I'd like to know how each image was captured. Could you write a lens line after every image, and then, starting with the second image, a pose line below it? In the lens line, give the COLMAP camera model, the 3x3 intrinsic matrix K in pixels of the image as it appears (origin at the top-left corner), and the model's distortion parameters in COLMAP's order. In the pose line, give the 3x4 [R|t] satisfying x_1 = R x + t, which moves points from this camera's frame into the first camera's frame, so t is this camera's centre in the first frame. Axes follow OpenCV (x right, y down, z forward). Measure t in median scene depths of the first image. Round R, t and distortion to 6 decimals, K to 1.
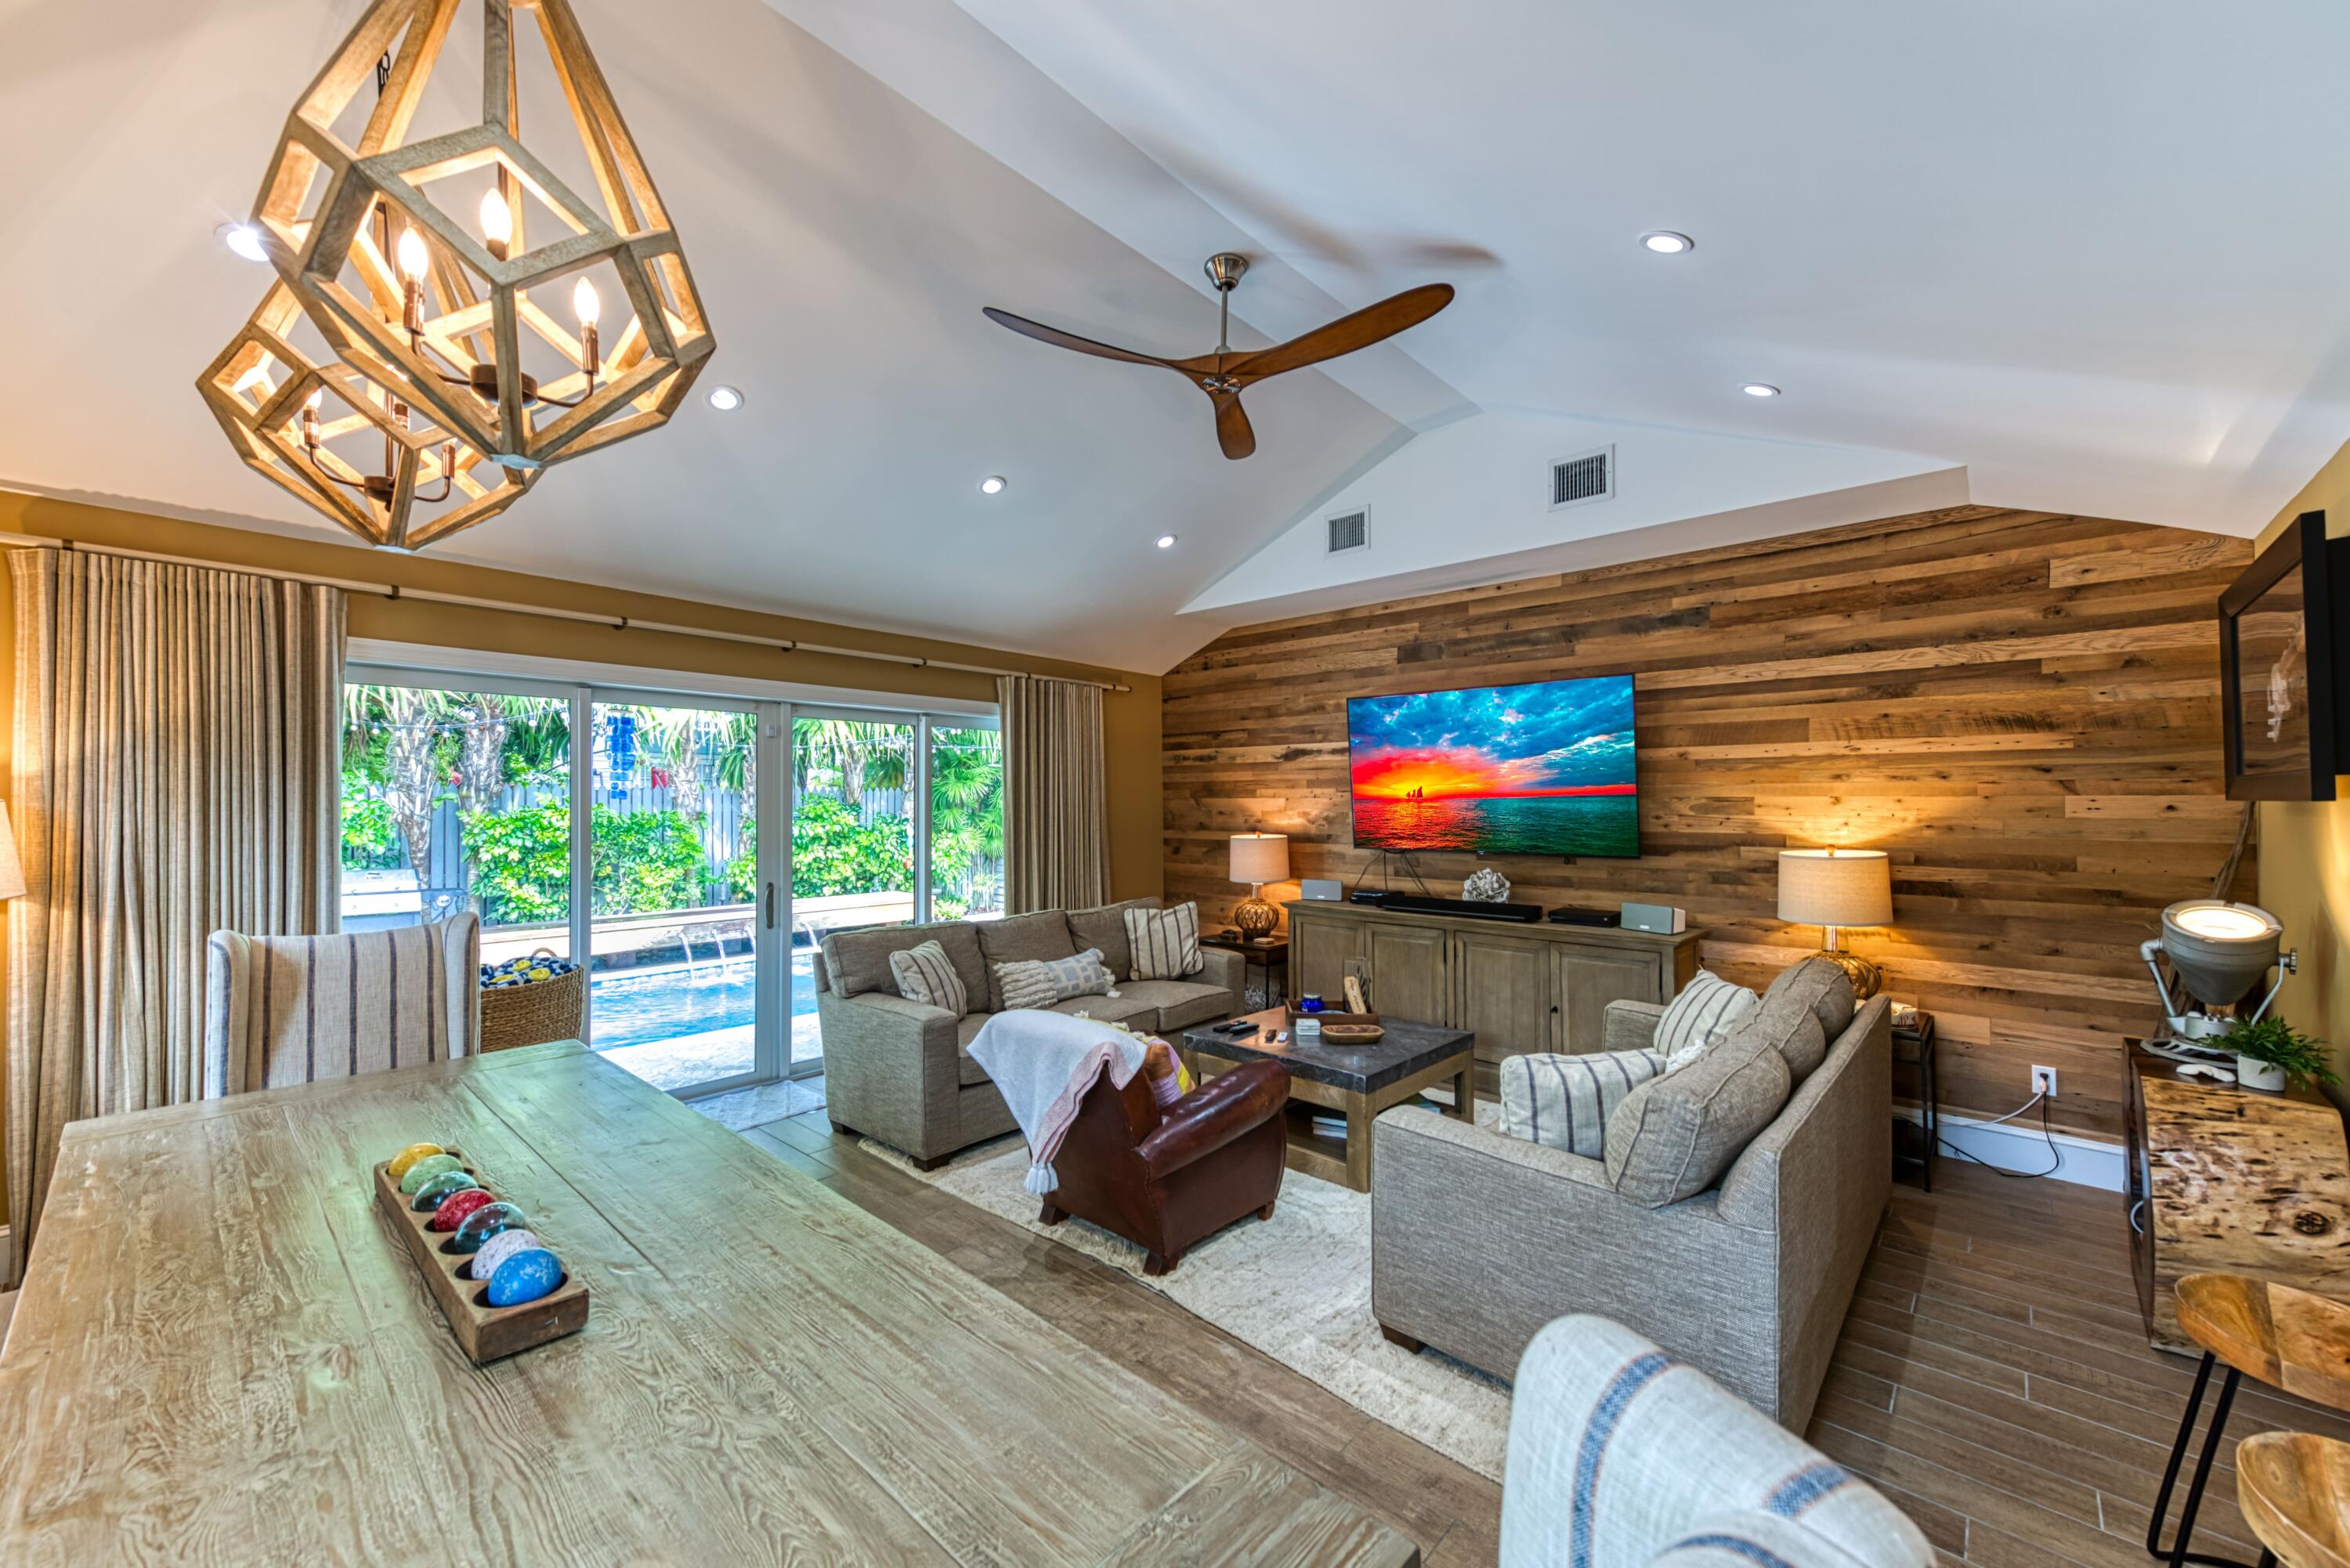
lens RADIAL K [[908.9, 0, 1186.9], [0, 908.9, 795.9], [0, 0, 1]] dist [0.028969, -0.000404]
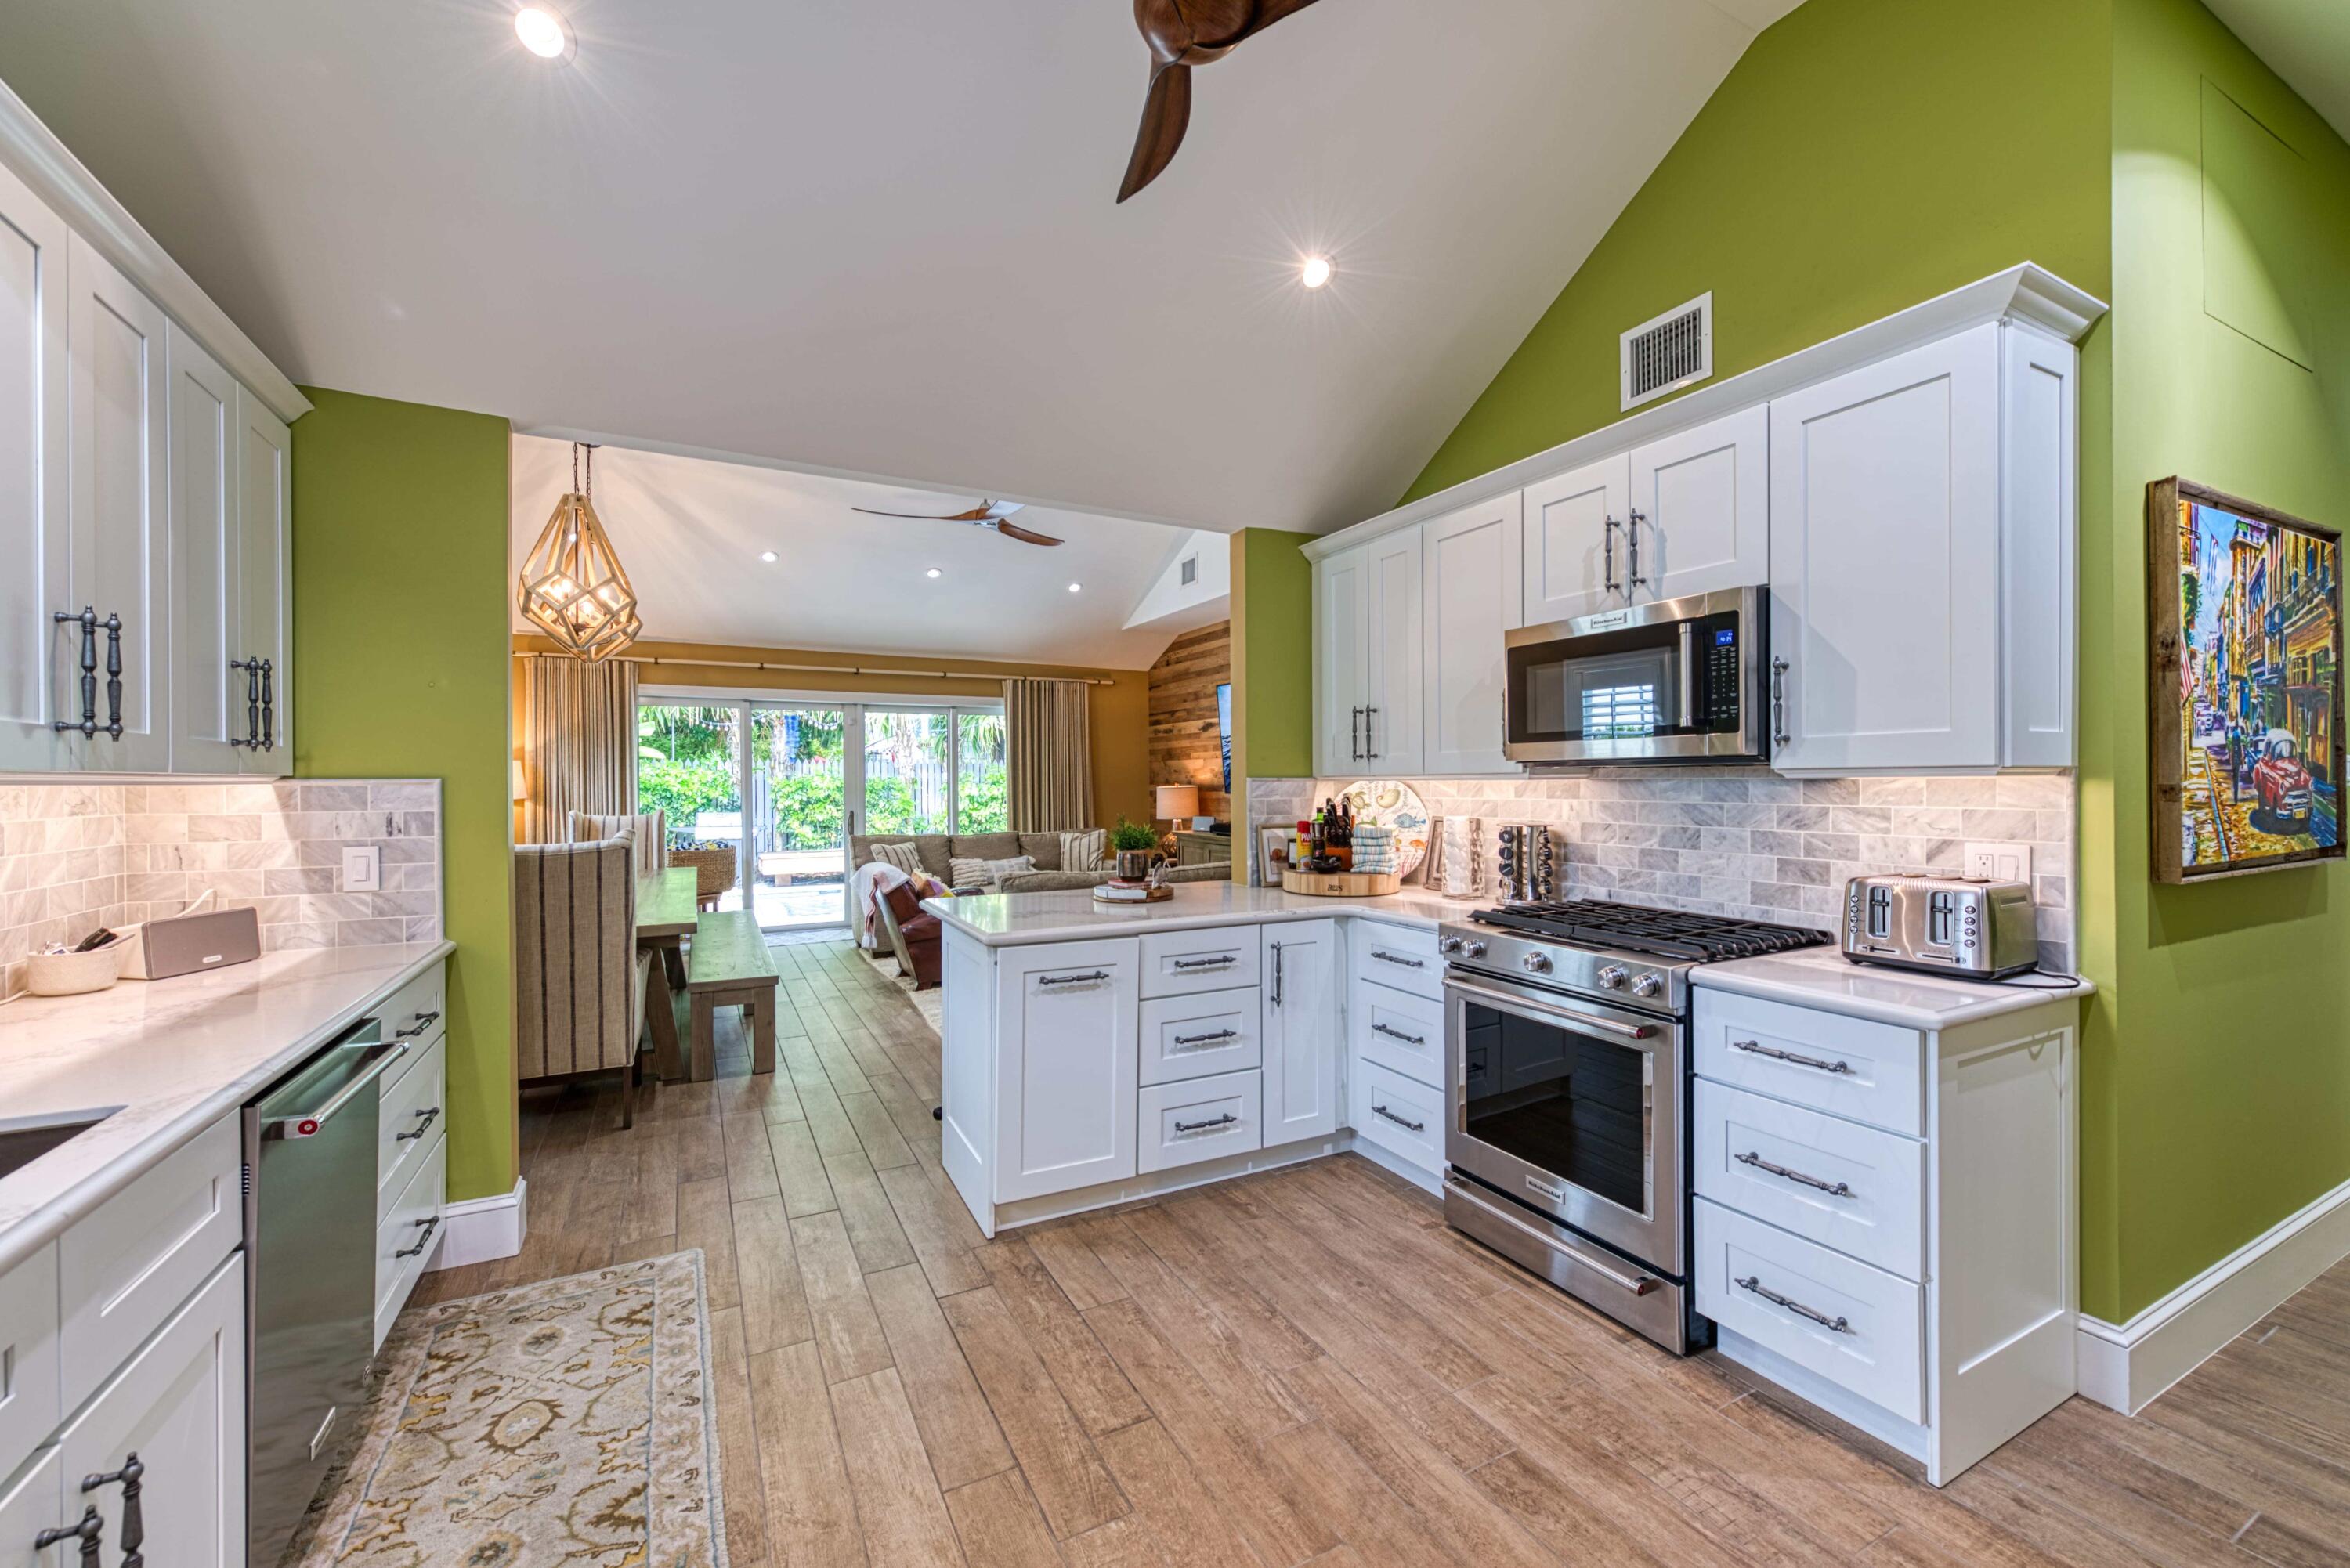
lens RADIAL K [[934.8, 0, 1188.4], [0, 934.8, 785.5], [0, 0, 1]] dist [0.000470, -0.000479]
pose [[0.941106, -0.004452, -0.338083, 0.785611], [0.008829, 0.999896, 0.011410, 0.036520], [0.337997, -0.013723, 0.941047, -0.458364]]
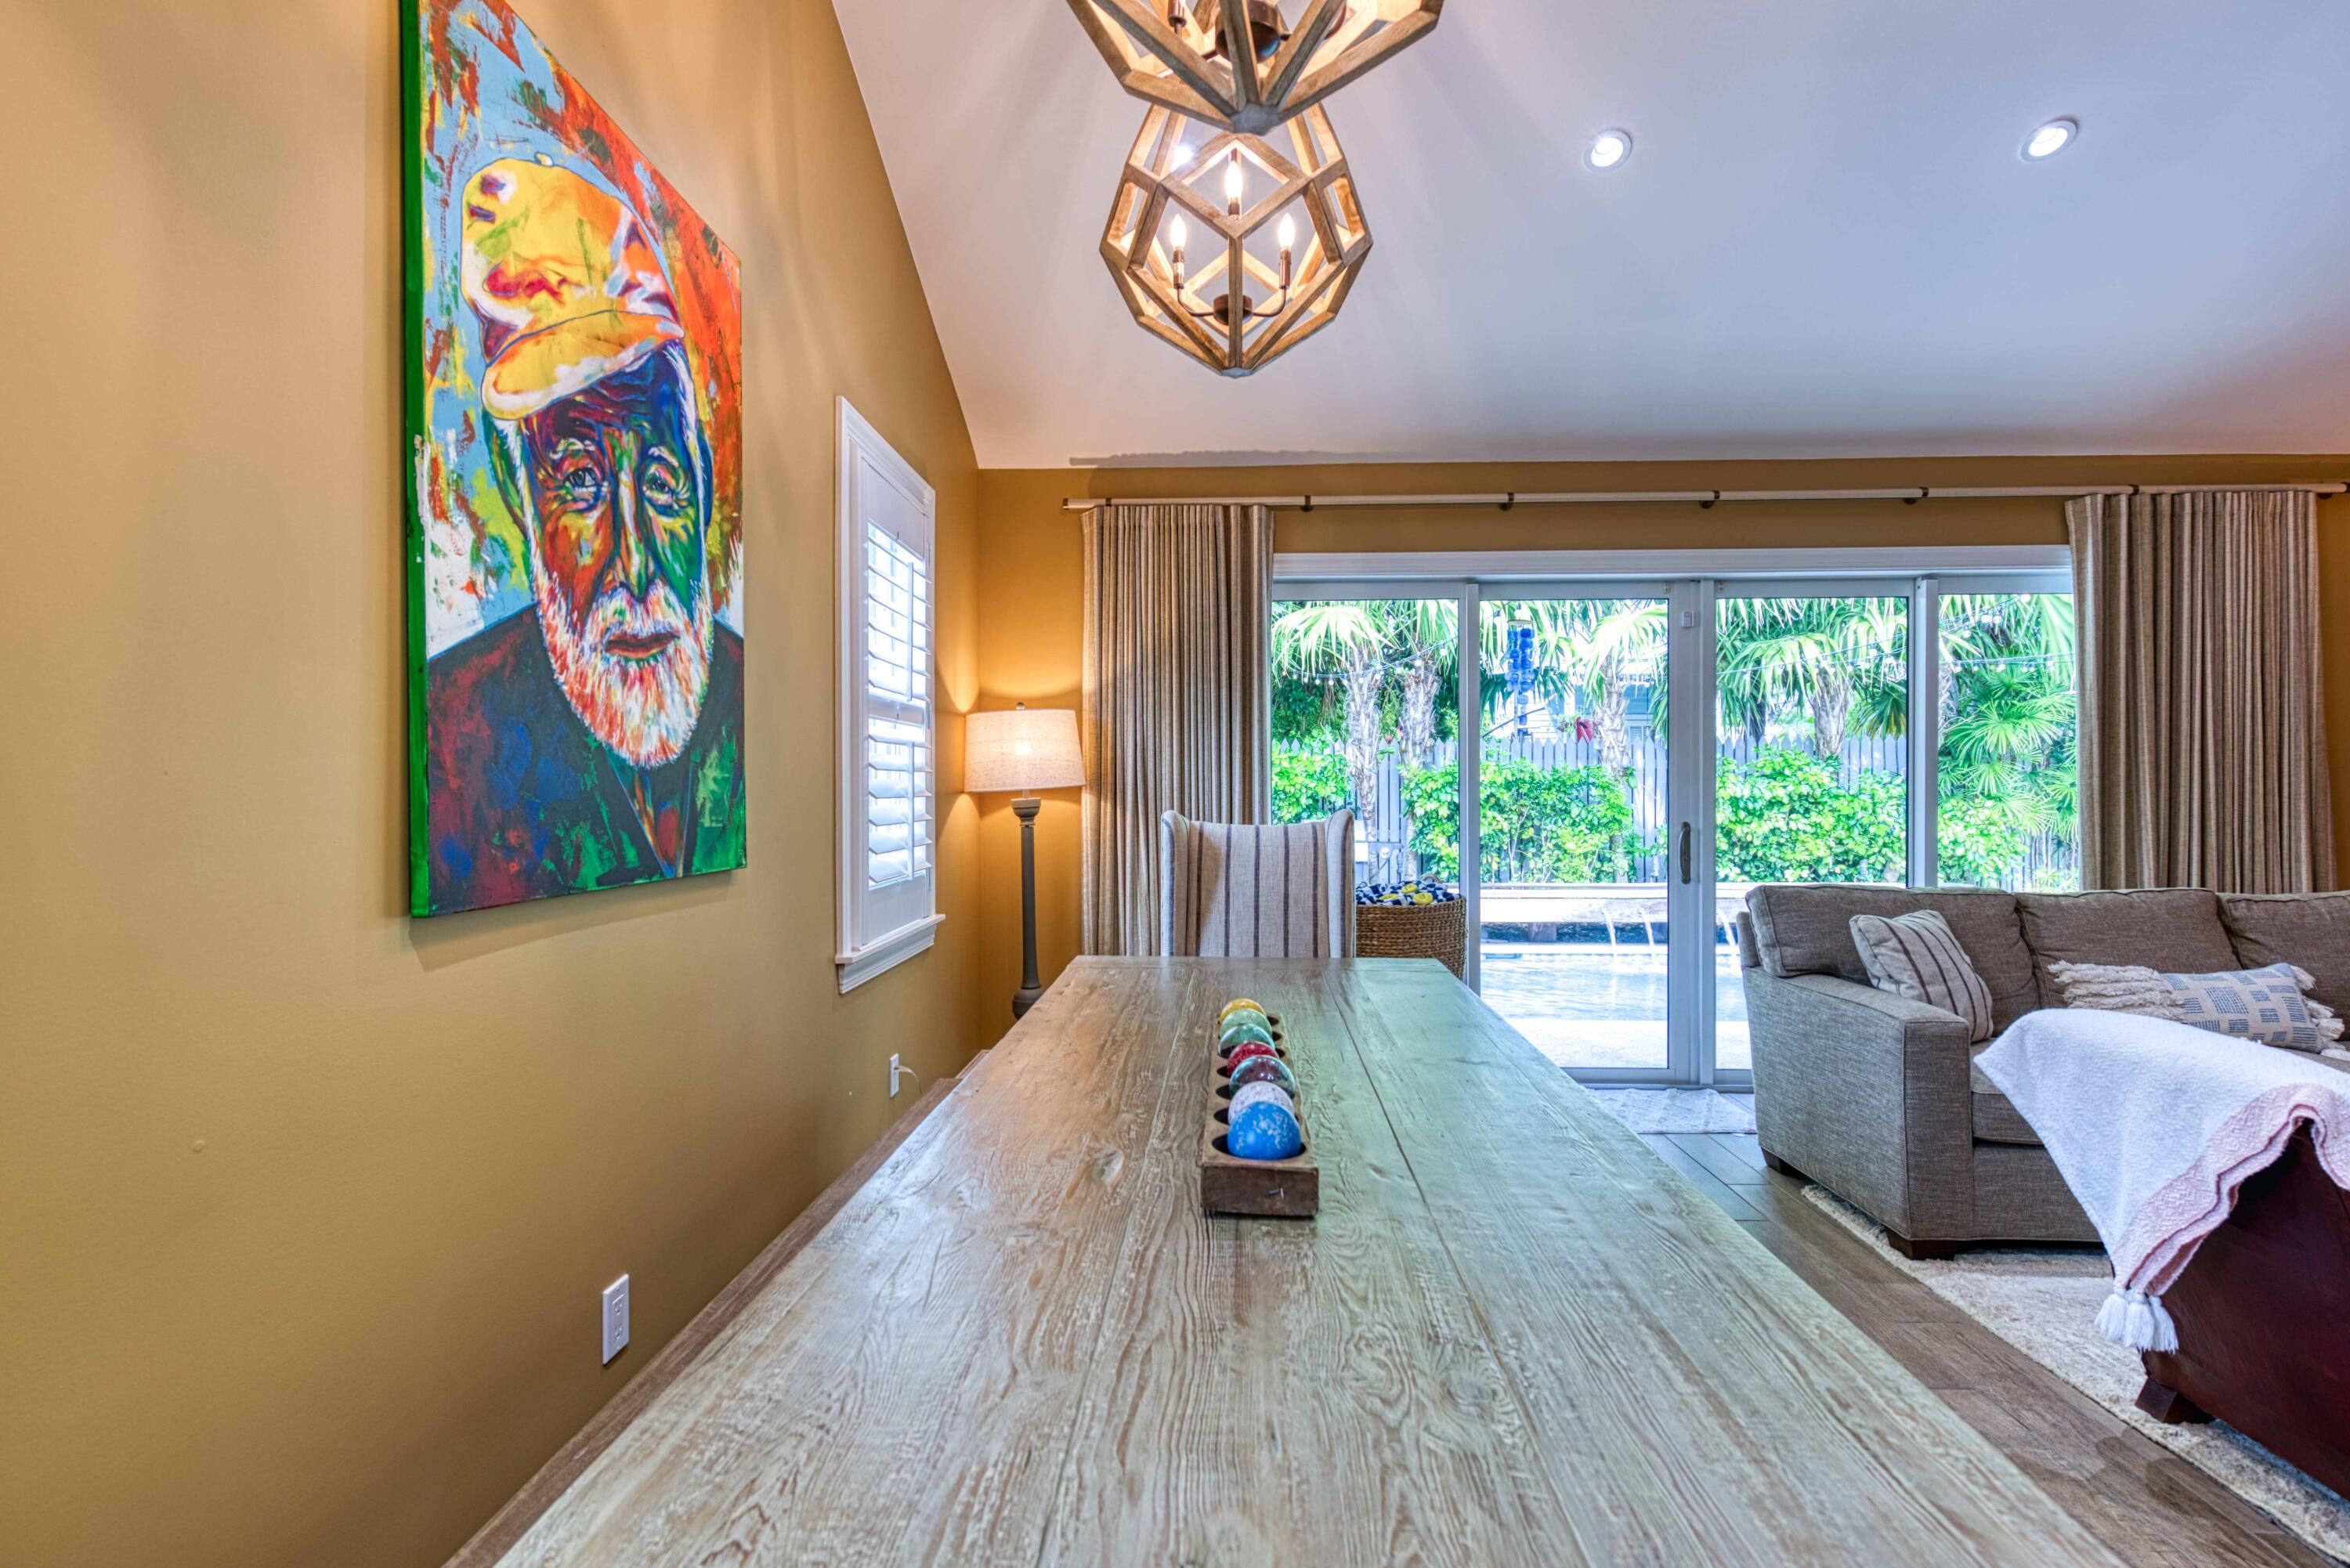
lens RADIAL K [[1131.5, 0, 1181.4], [0, 1131.5, 800.6], [0, 0, 1]] dist [0.004215, -0.000768]
pose [[0.635797, 0.006123, -0.771832, -0.002672], [0.008635, 0.999850, 0.015045, 0.064930], [0.771808, -0.016231, 0.635648, 0.099797]]
